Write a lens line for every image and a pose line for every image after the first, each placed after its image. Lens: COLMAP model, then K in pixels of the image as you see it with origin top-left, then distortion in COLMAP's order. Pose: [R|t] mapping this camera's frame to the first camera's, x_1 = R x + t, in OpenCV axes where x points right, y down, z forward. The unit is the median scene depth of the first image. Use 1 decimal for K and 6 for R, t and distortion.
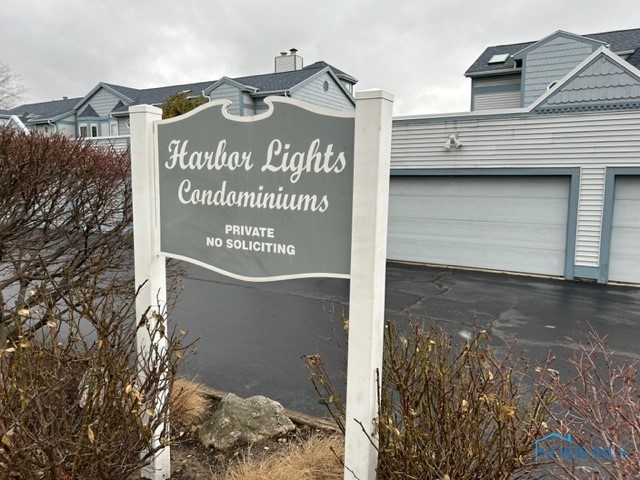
lens RADIAL K [[483.8, 0, 321.0], [0, 483.8, 241.4], [0, 0, 1]] dist [0.057916, -0.056627]
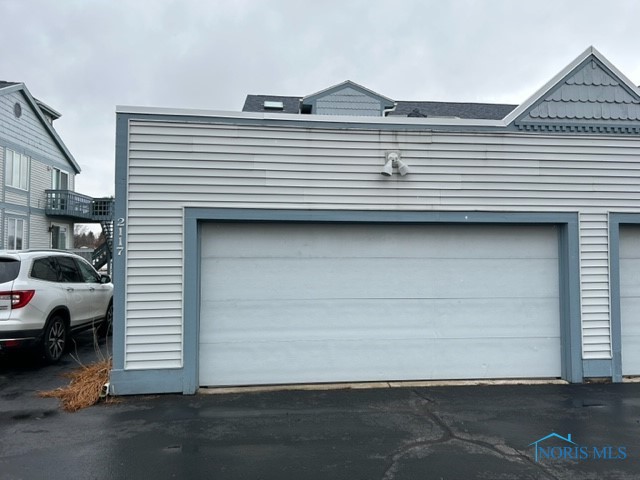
lens RADIAL K [[483.8, 0, 320.8], [0, 483.8, 233.3], [0, 0, 1]] dist [0.057916, -0.056627]
pose [[0.801724, 0.018881, 0.597396, -0.149436], [0.080636, 0.986946, -0.139410, -0.051245], [-0.592230, 0.159940, 0.789736, 0.621398]]
